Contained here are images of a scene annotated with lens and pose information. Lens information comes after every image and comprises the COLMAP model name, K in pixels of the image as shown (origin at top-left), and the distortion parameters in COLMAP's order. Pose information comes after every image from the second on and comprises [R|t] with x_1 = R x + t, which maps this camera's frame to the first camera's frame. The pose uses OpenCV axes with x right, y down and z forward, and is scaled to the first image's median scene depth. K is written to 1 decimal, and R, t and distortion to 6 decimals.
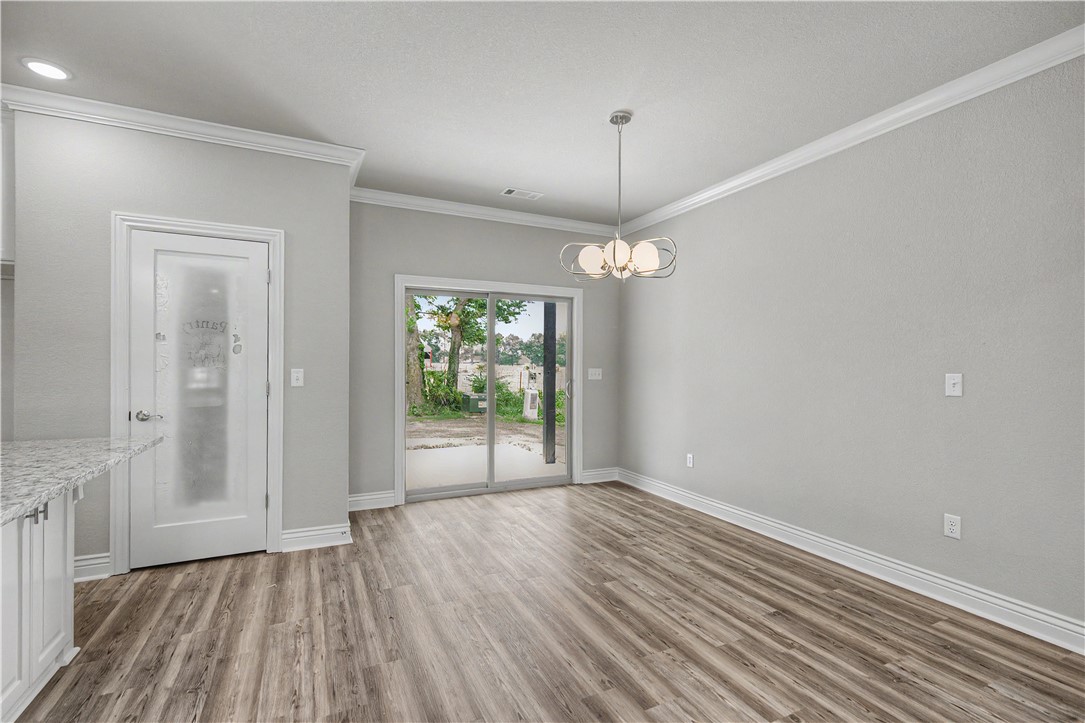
lens RADIAL K [[496.5, 0, 552.9], [0, 496.5, 370.3], [0, 0, 1]] dist [0.002321, -0.001767]
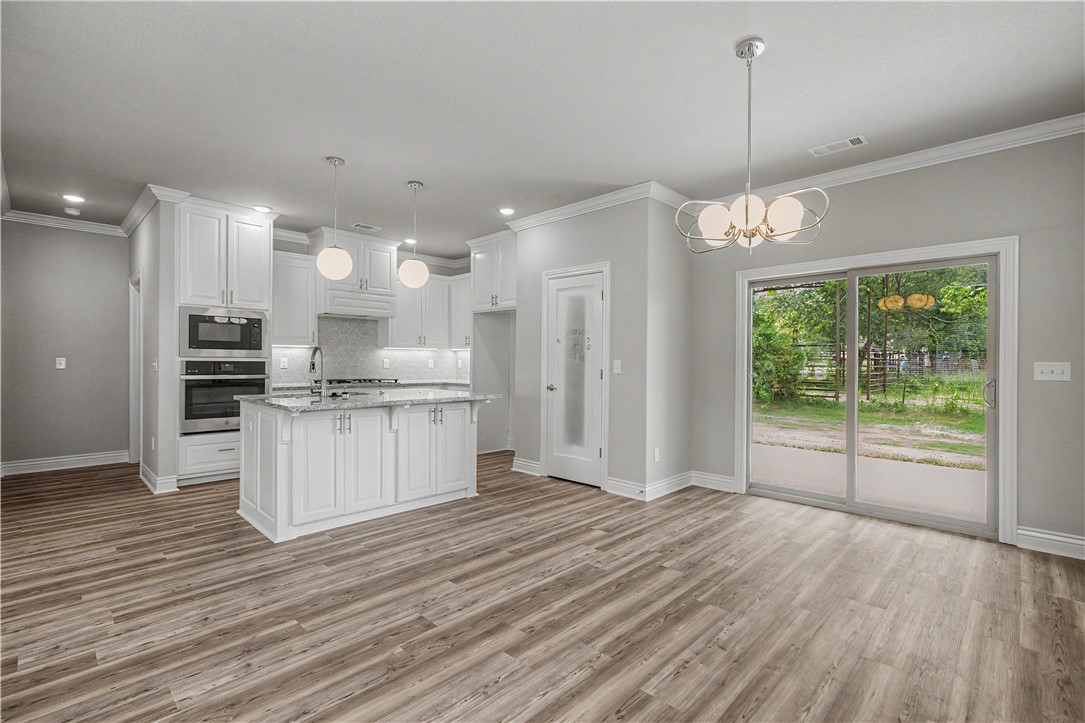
lens RADIAL K [[496.5, 0, 560.7], [0, 496.5, 360.6], [0, 0, 1]] dist [0.002321, -0.001767]
pose [[0.345690, -0.004865, -0.938336, 0.776946], [-0.012576, 0.999873, -0.009816, 0.015272], [0.938265, 0.015194, 0.345584, 0.426593]]
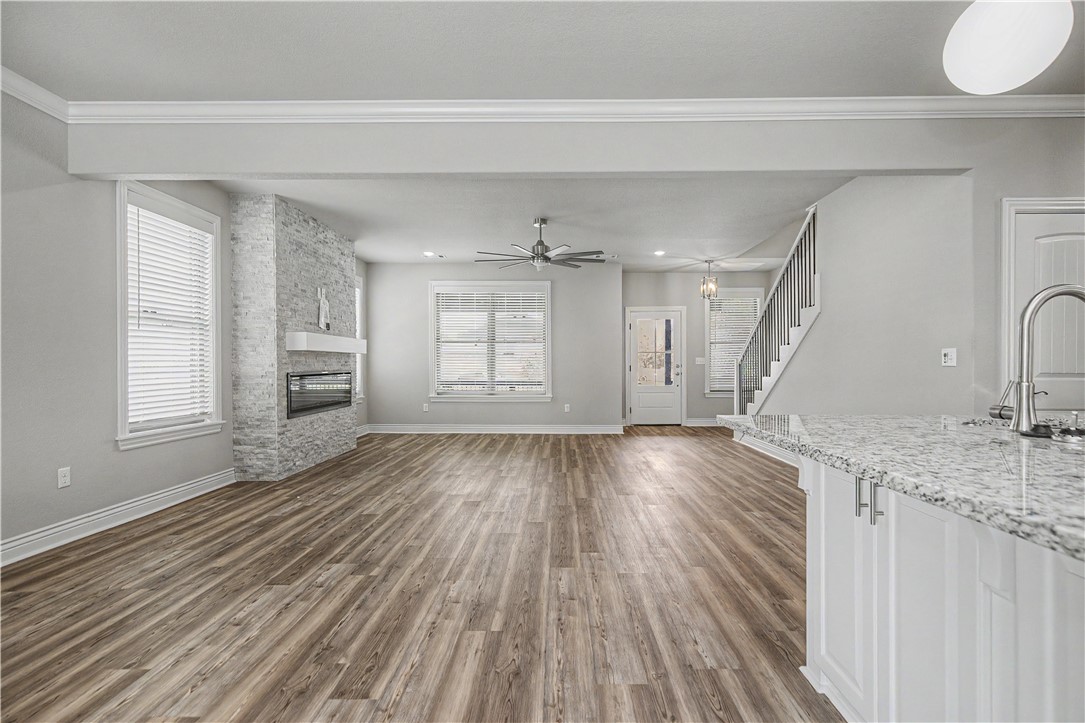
lens RADIAL K [[496.5, 0, 553.6], [0, 496.5, 370.1], [0, 0, 1]] dist [0.002321, -0.001767]
pose [[-0.889858, -0.009355, 0.456141, -0.446901], [0.000050, 0.999788, 0.020602, 0.037029], [-0.456237, 0.018355, -0.889669, 0.879303]]
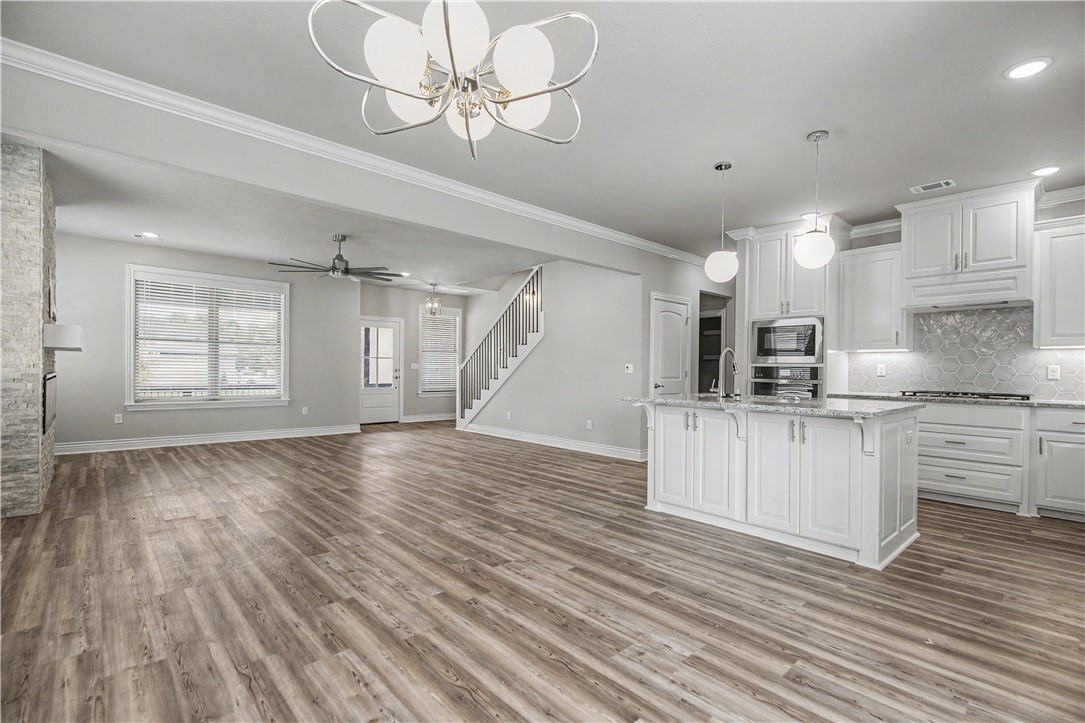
lens RADIAL K [[496.5, 0, 550.1], [0, 496.5, 370.4], [0, 0, 1]] dist [0.002321, -0.001767]
pose [[-0.960791, -0.017354, -0.276730, 0.175643], [-0.019757, 0.999787, 0.005897, 0.033997], [0.276569, 0.011133, -0.960930, 1.426370]]
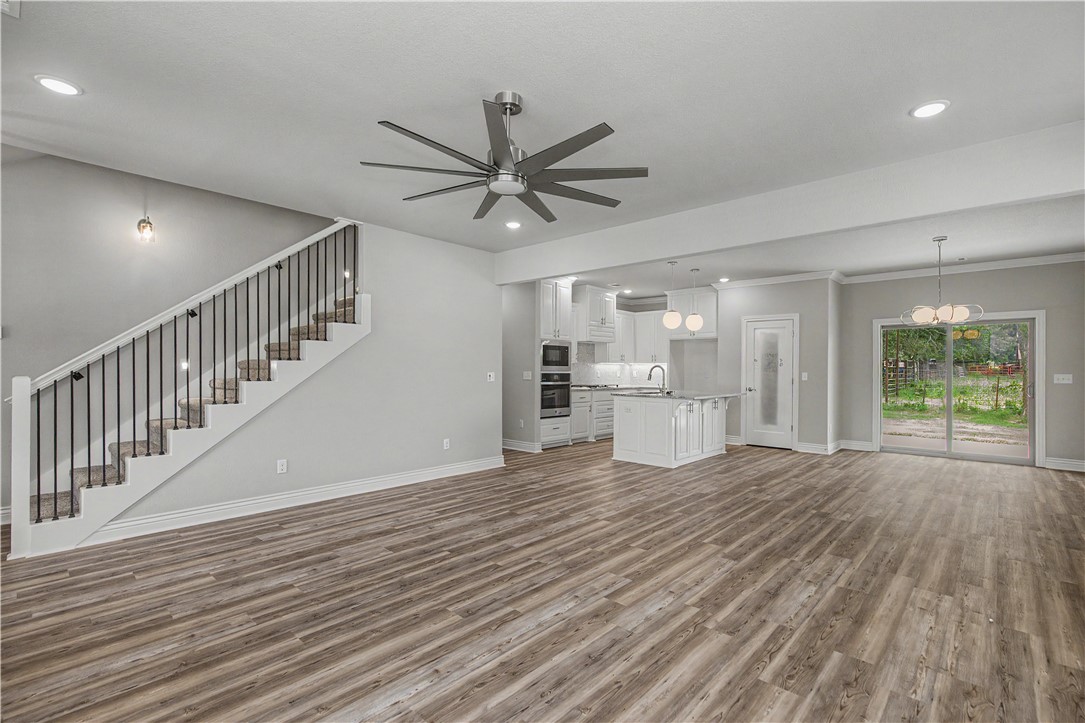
lens RADIAL K [[496.5, 0, 553.4], [0, 496.5, 366.3], [0, 0, 1]] dist [0.002321, -0.001767]
pose [[0.364904, -0.008176, -0.931009, 1.319153], [-0.010682, 0.999859, -0.012967, 0.011734], [0.930984, 0.014677, 0.364765, -1.008690]]
